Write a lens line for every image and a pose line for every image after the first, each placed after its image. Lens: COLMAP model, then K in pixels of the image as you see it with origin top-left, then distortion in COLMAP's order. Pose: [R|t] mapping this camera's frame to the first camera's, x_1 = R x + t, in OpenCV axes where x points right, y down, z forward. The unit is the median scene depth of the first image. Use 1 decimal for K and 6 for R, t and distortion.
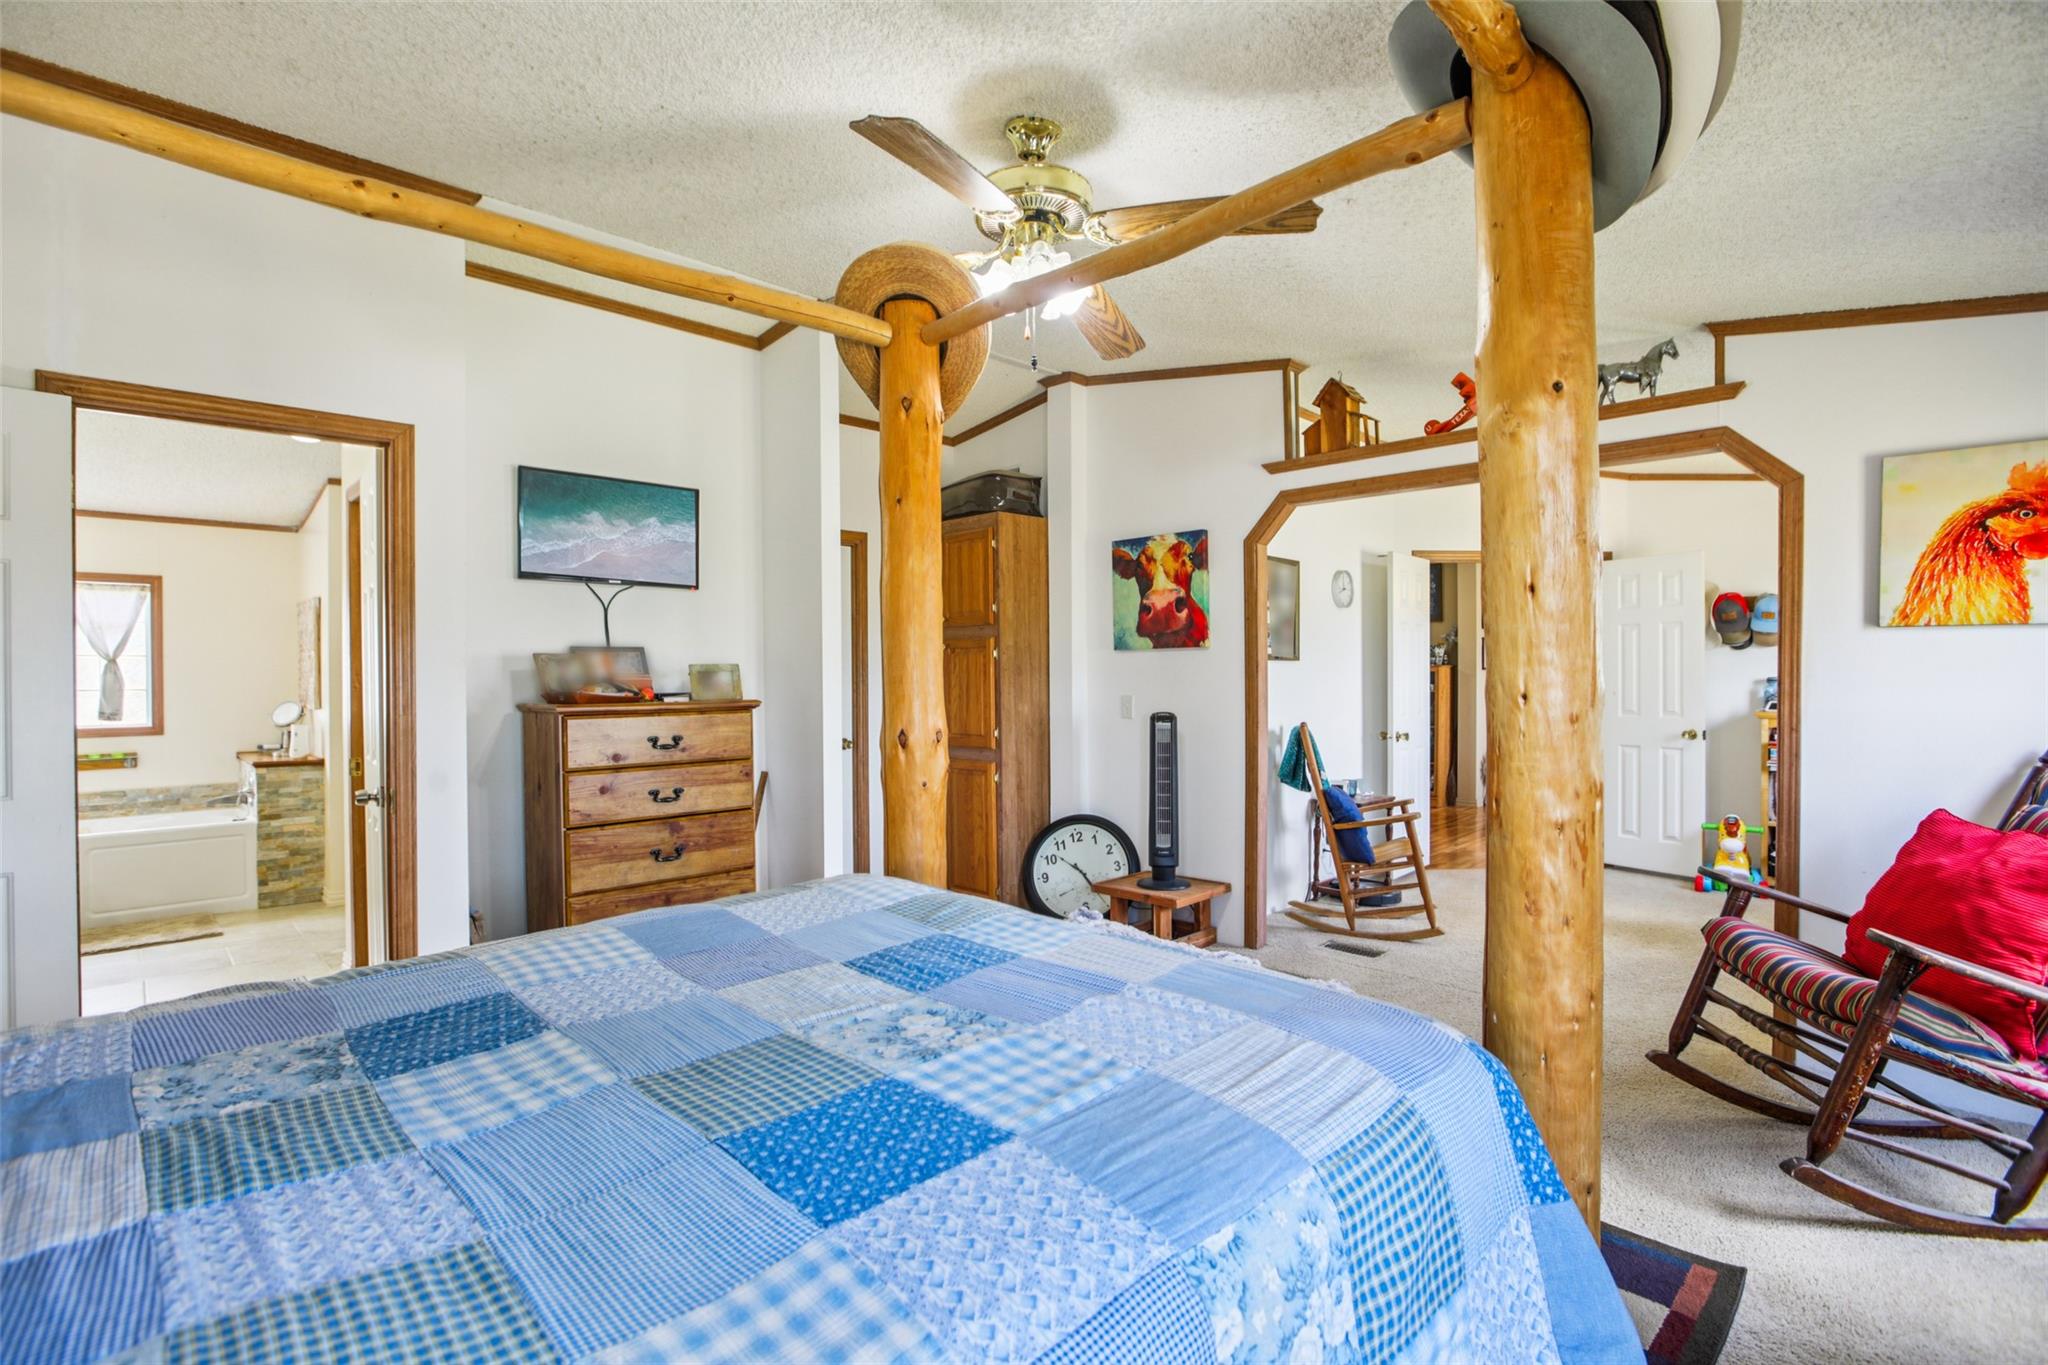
lens RADIAL K [[956.5, 0, 1009.0], [0, 956.5, 678.3], [0, 0, 1]] dist [-0.040147, 0.011929]
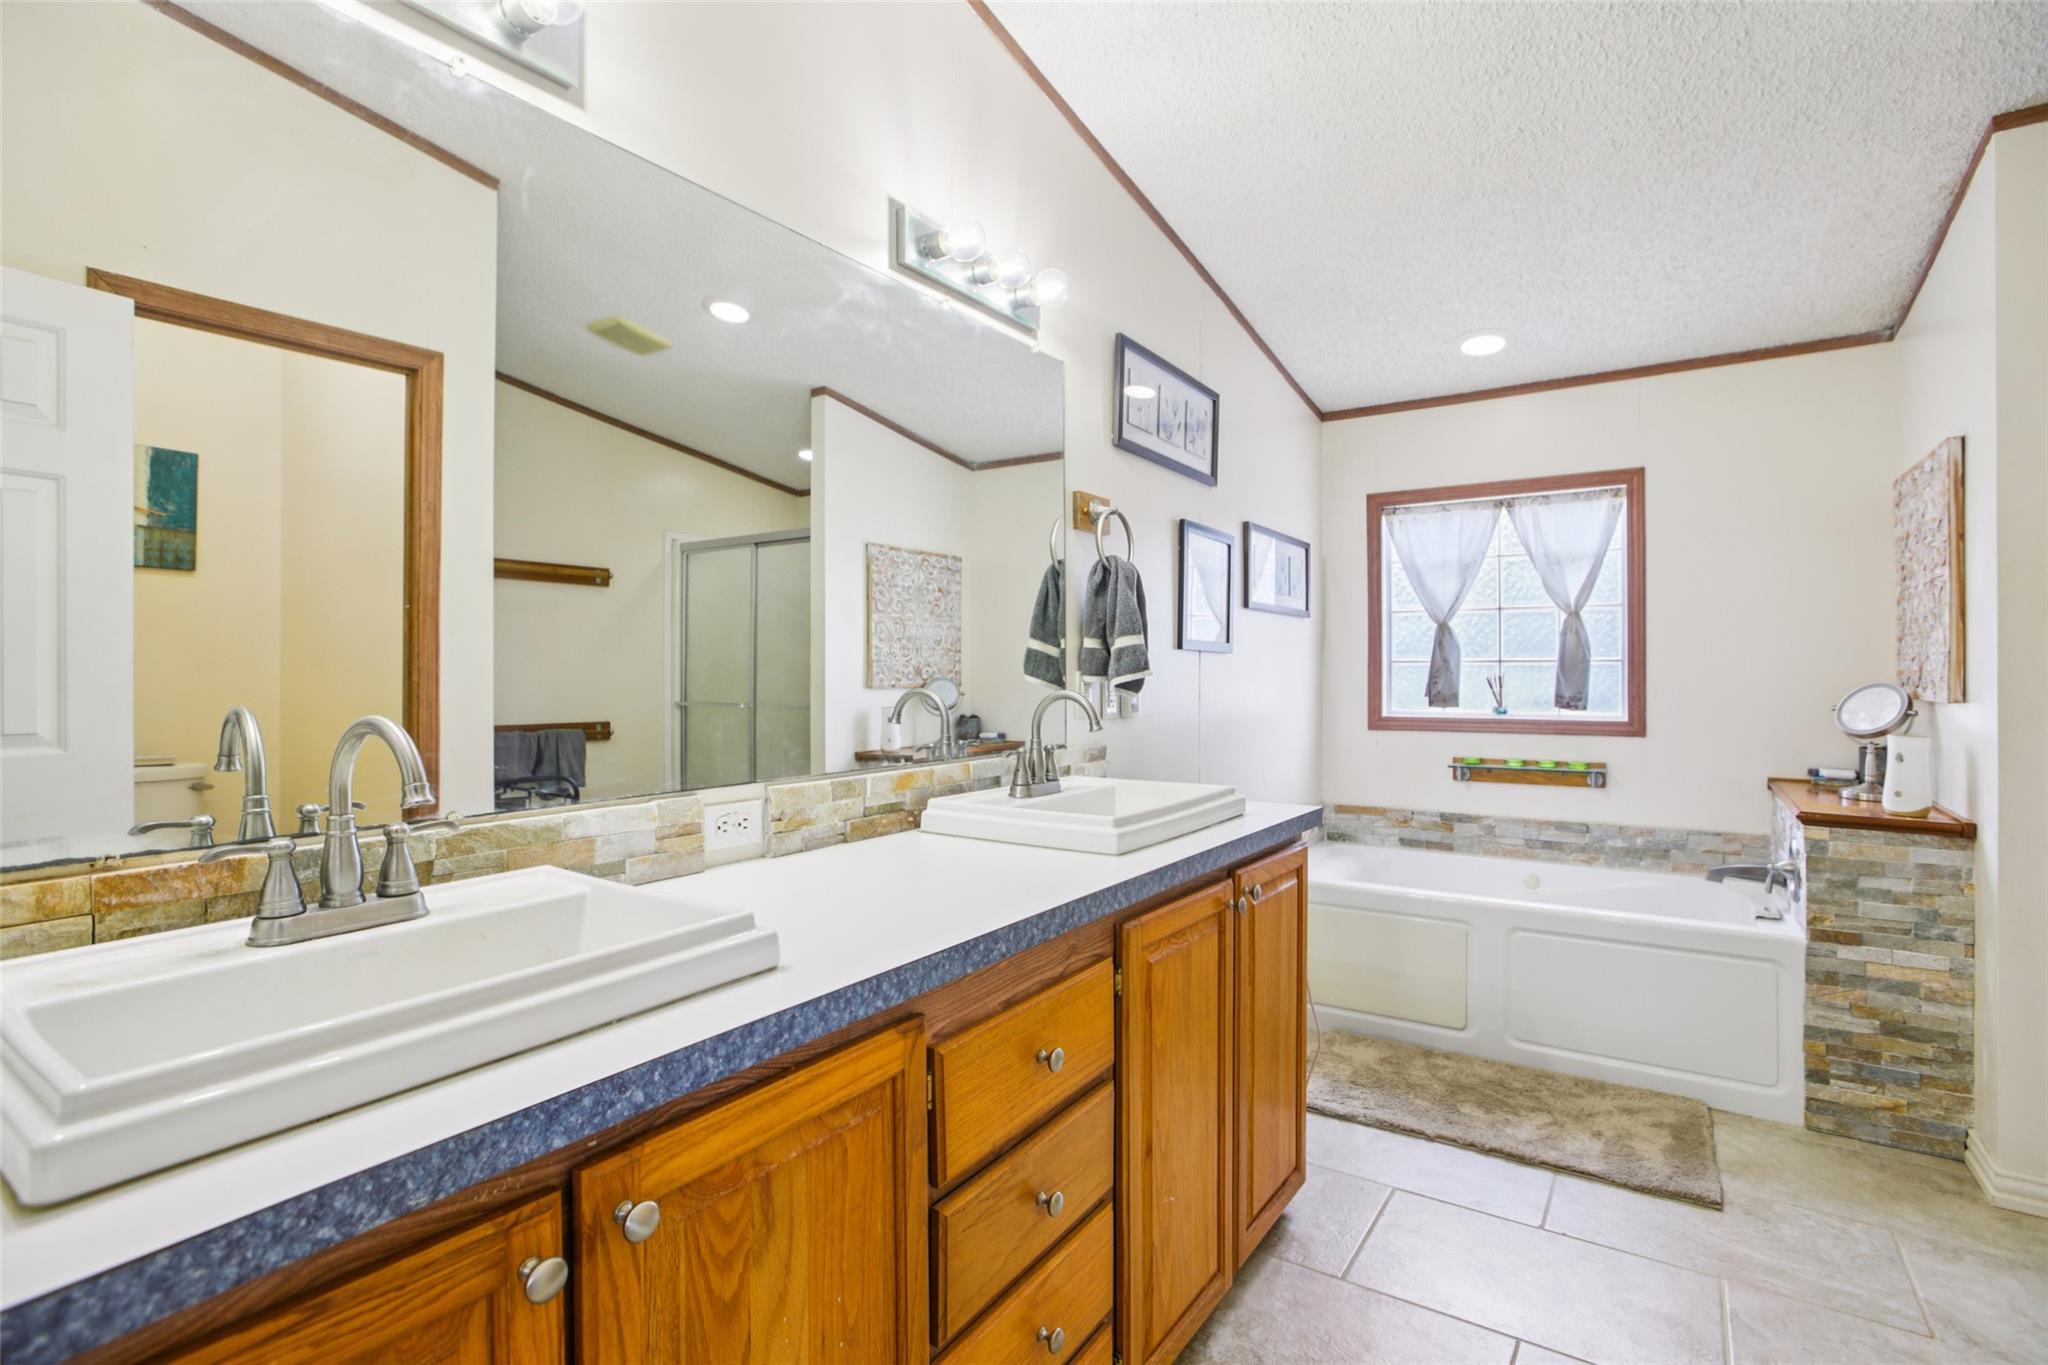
lens RADIAL K [[956.5, 0, 1004.9], [0, 956.5, 670.1], [0, 0, 1]] dist [-0.040147, 0.011929]
pose [[0.183199, 0.001248, -0.983075, -0.410696], [-0.002258, 0.999997, 0.000849, 0.019580], [0.983073, 0.002064, 0.183201, 0.510546]]
